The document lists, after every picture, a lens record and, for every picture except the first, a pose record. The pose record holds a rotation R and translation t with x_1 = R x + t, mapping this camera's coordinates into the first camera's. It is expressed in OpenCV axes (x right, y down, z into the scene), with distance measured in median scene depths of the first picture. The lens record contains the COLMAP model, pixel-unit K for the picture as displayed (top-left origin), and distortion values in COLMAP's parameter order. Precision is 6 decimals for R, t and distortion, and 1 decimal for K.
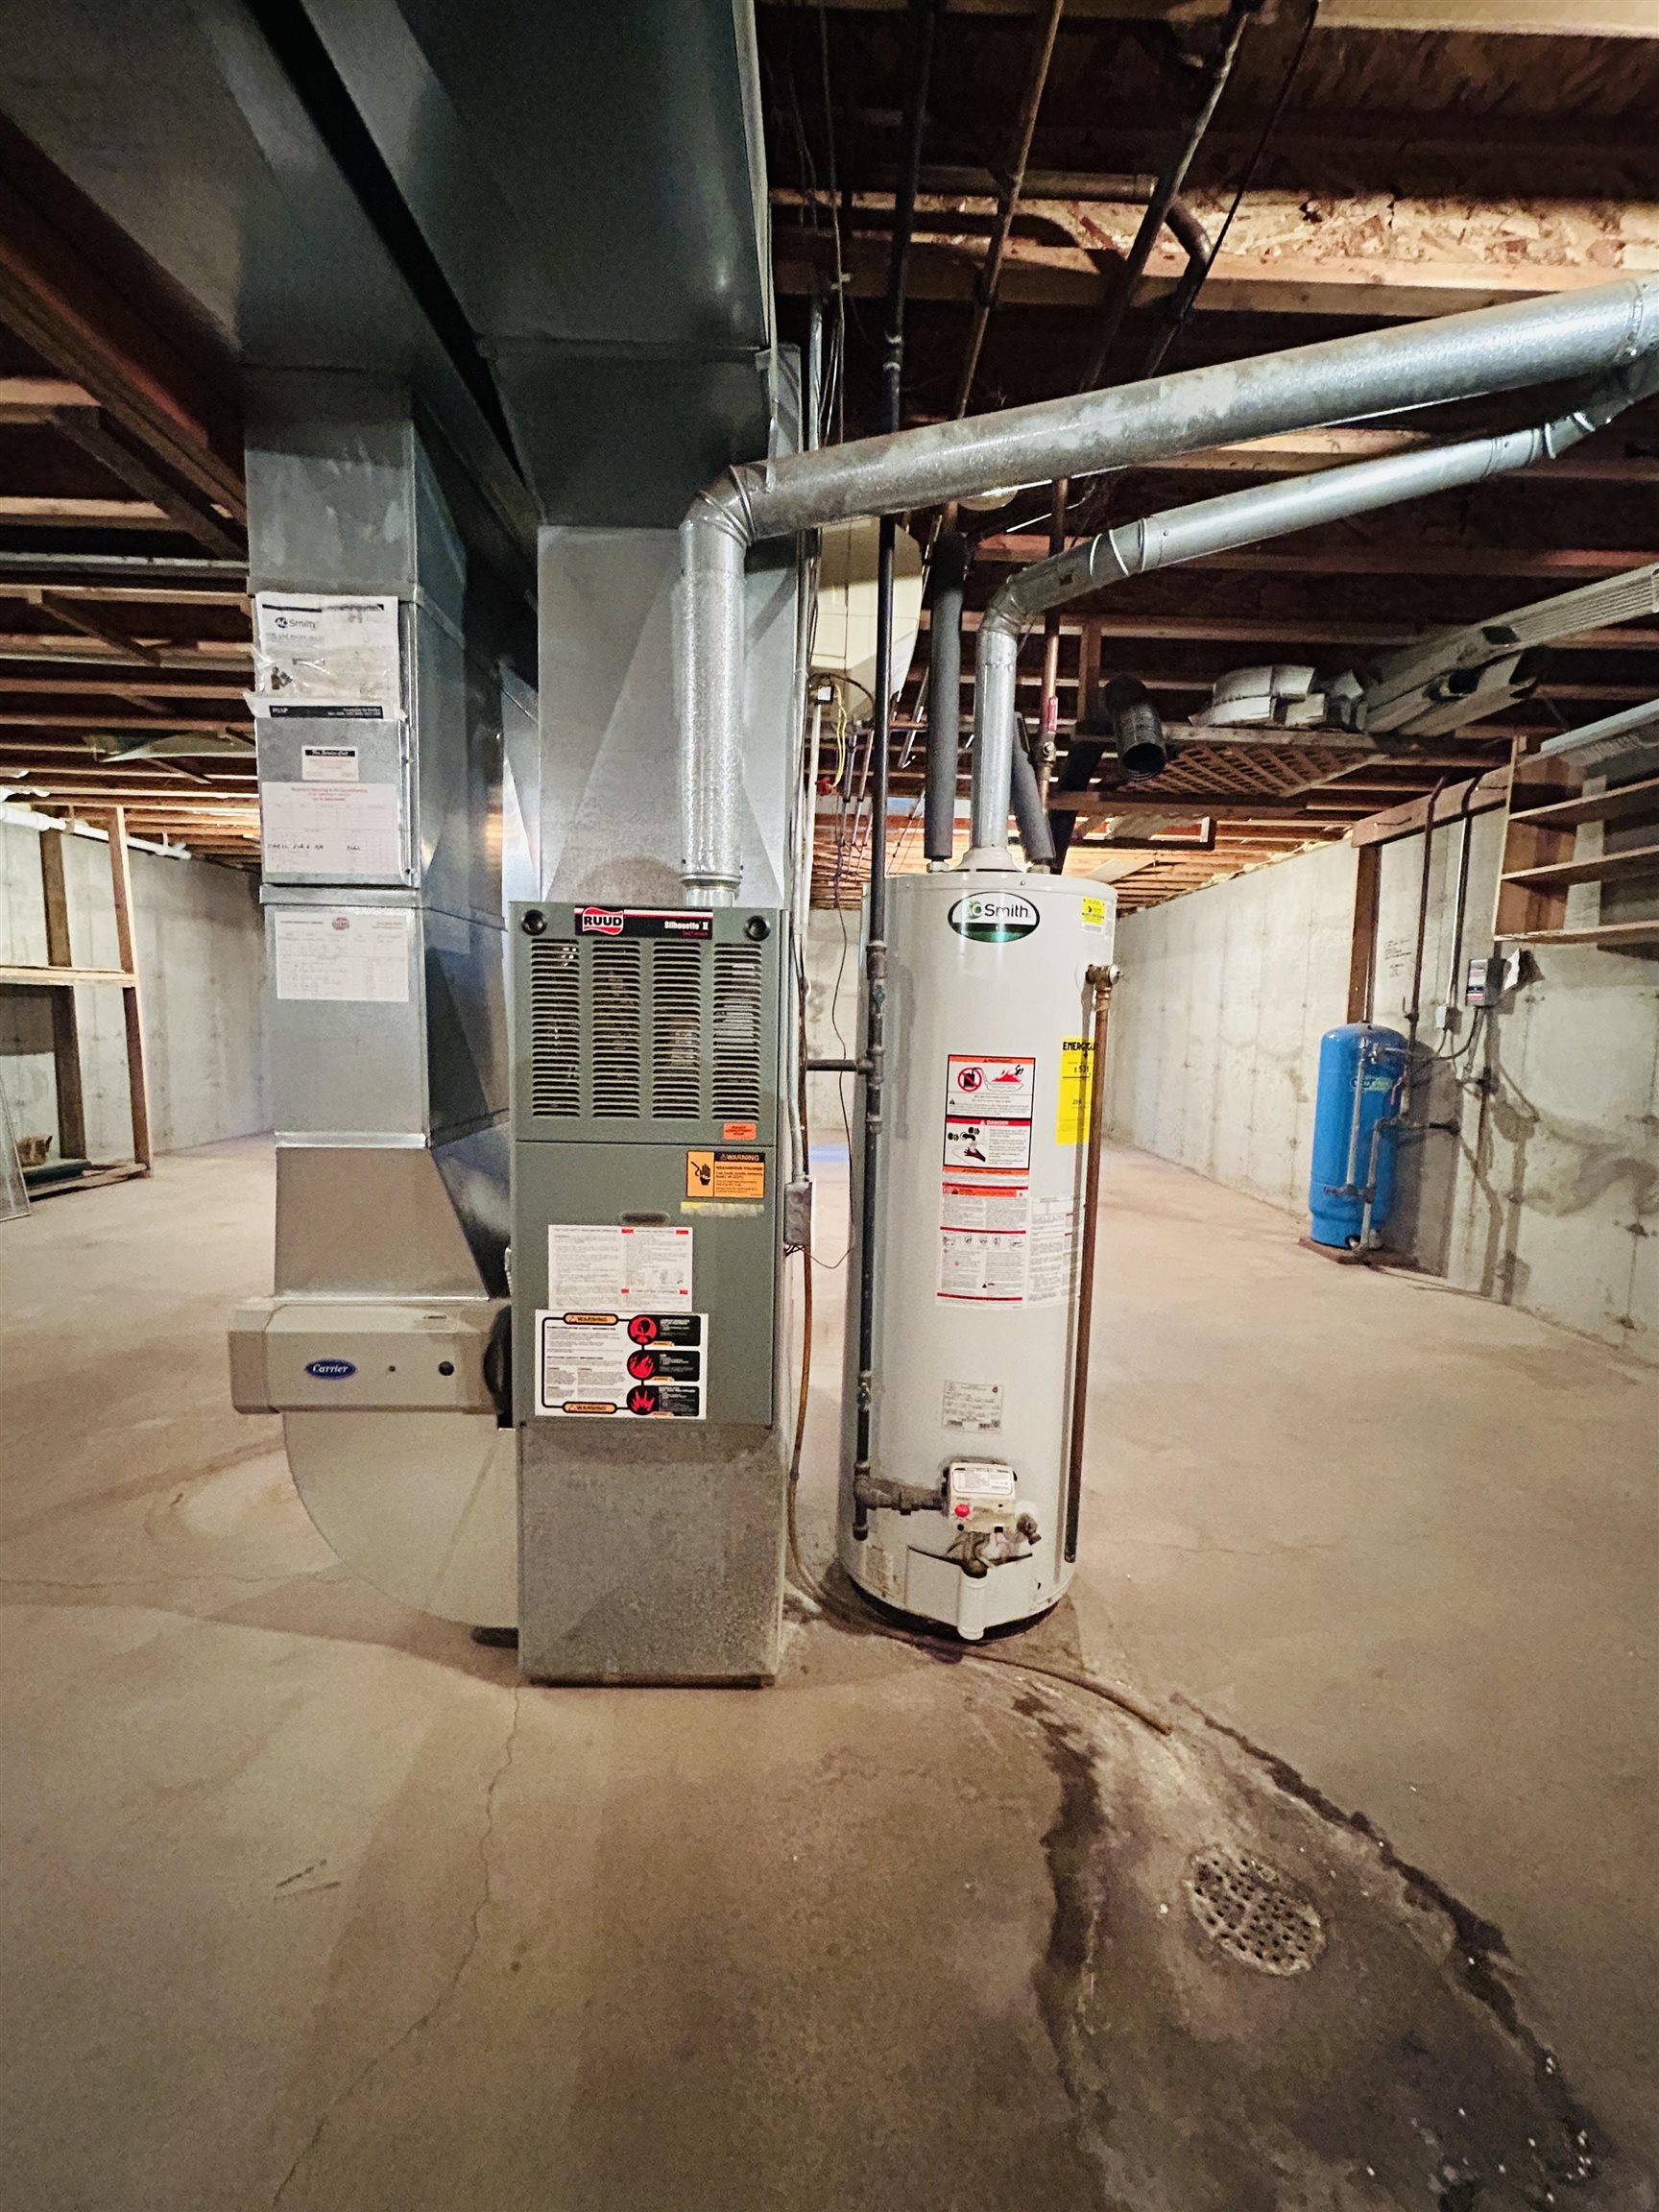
lens RADIAL K [[899.7, 0, 835.2], [0, 899.7, 1111.8], [0, 0, 1]] dist [0.000076, 0.000629]
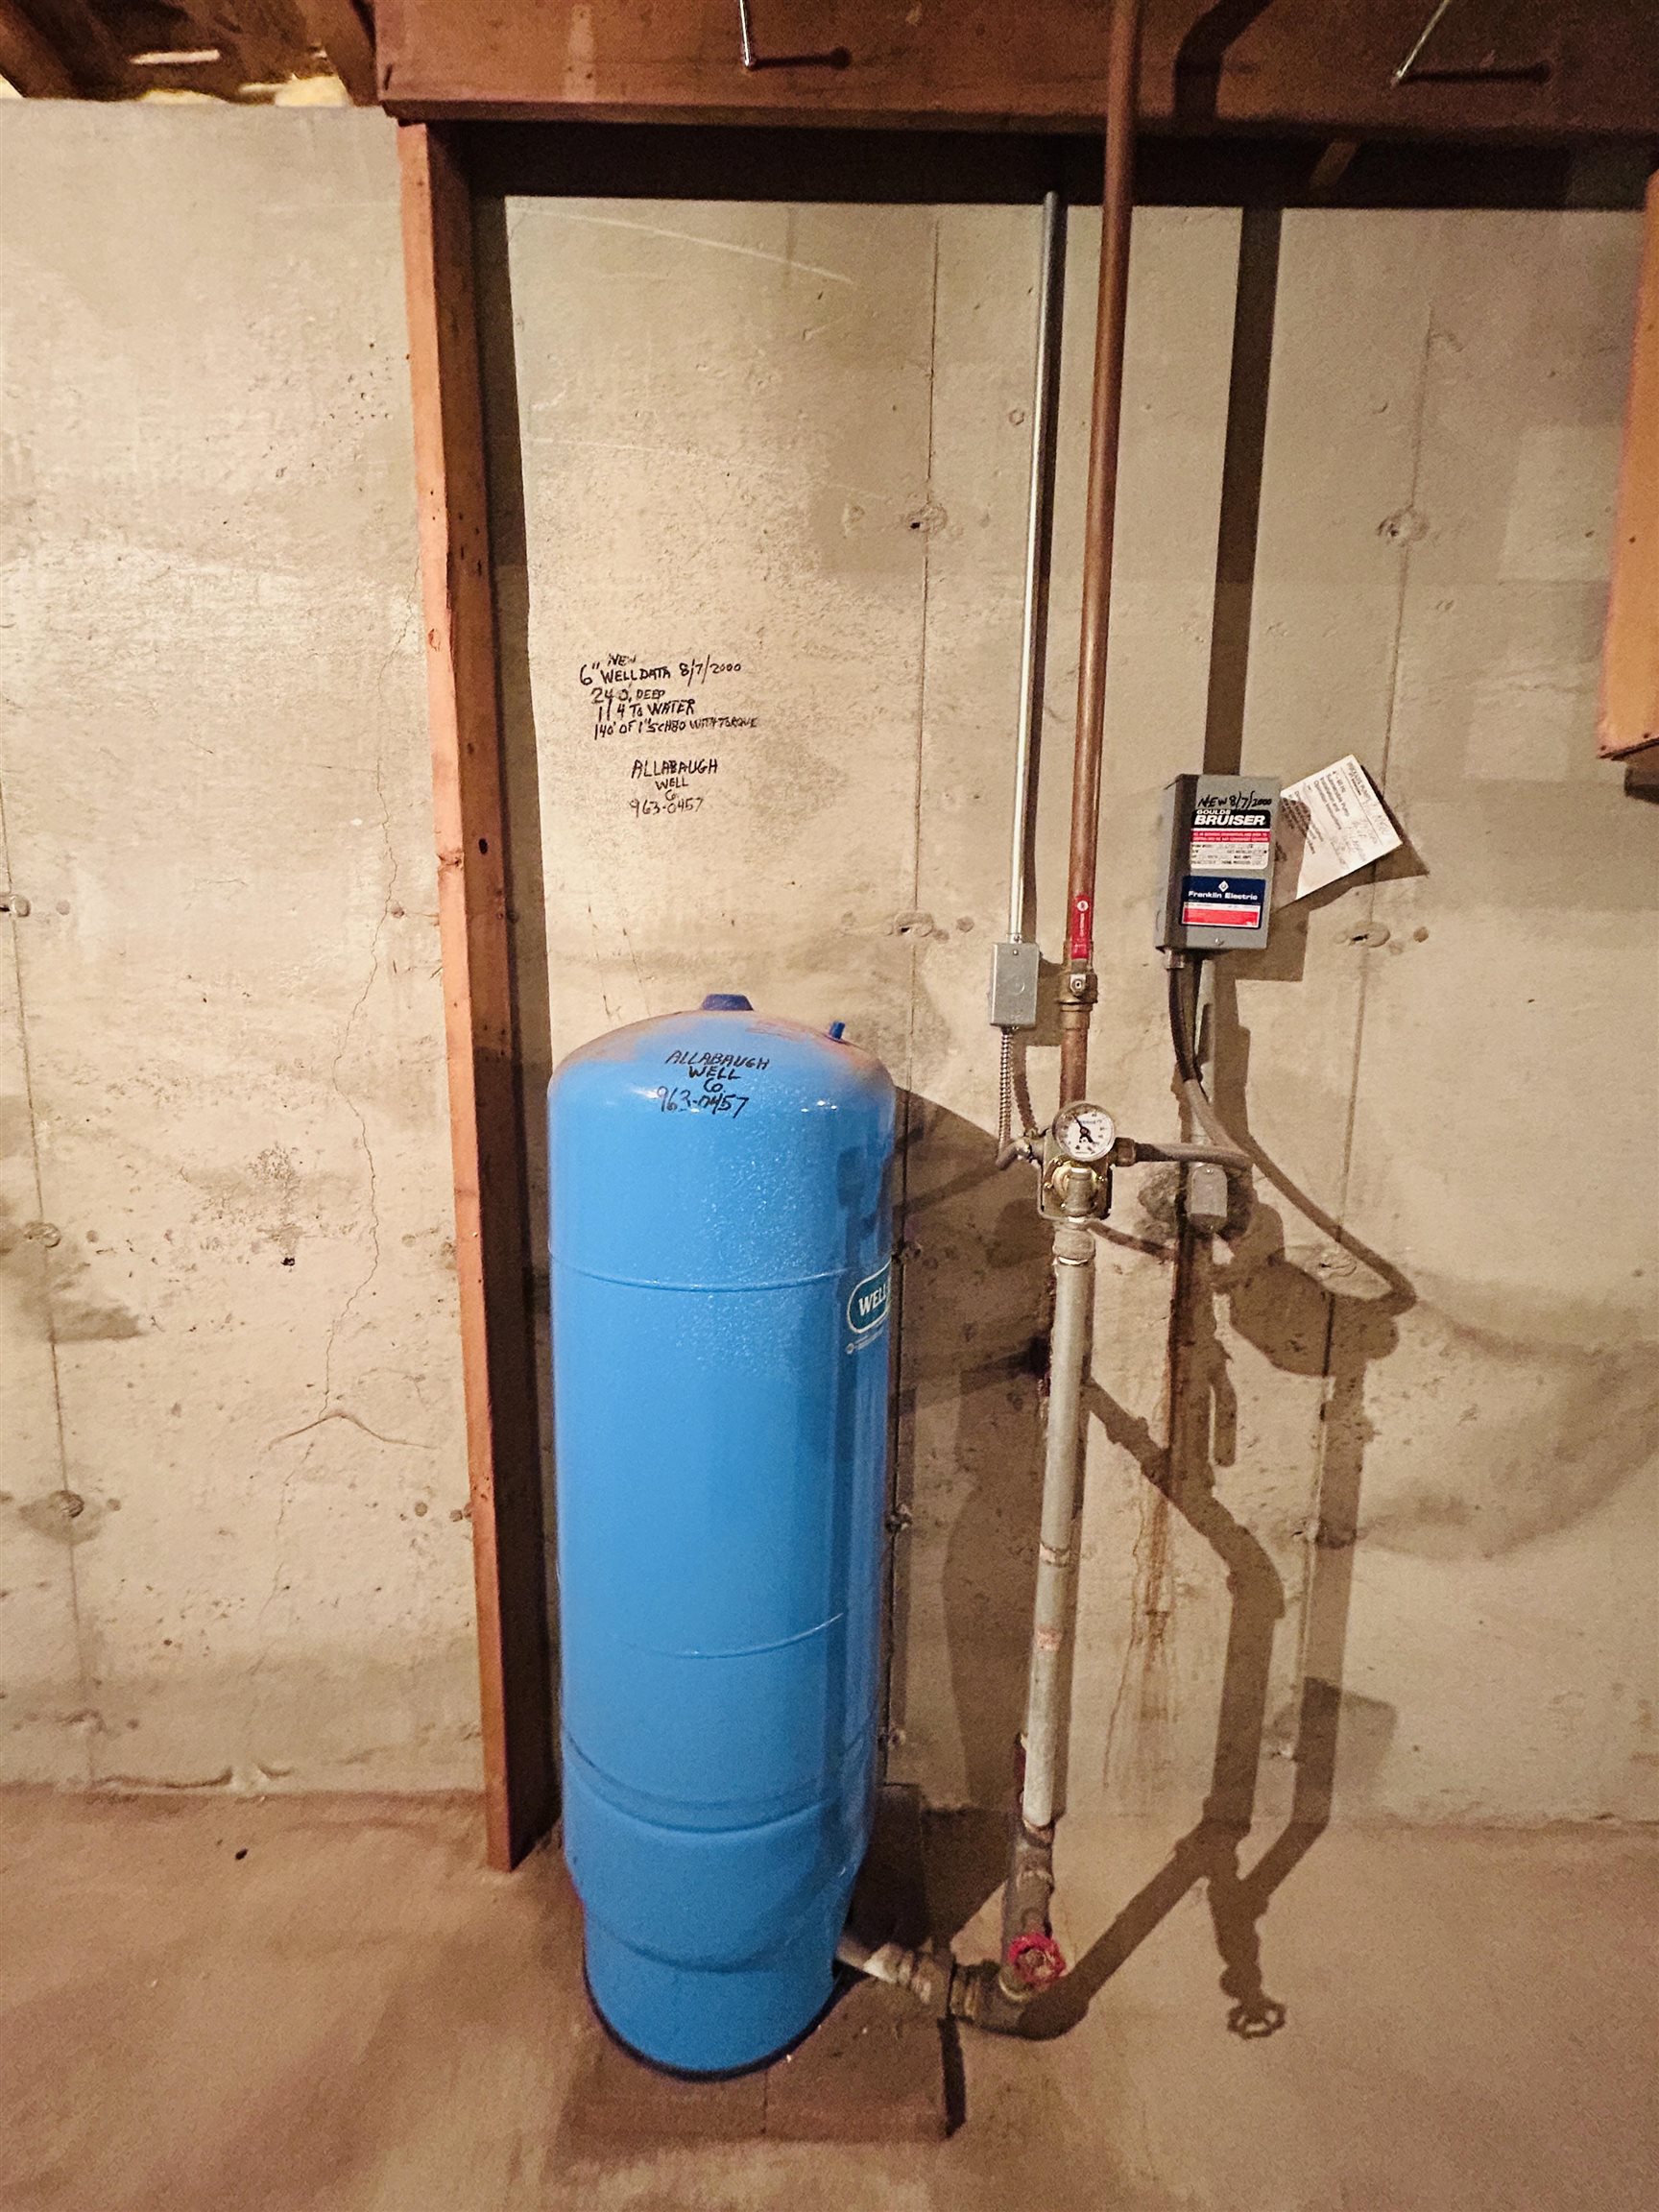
lens RADIAL K [[899.7, 0, 832.2], [0, 899.7, 1104.5], [0, 0, 1]] dist [0.000076, 0.000629]
pose [[0.026399, -0.148580, 0.988548, 0.452686], [0.084057, 0.985720, 0.145910, -0.128133], [-0.996111, 0.079243, 0.038511, 1.181287]]
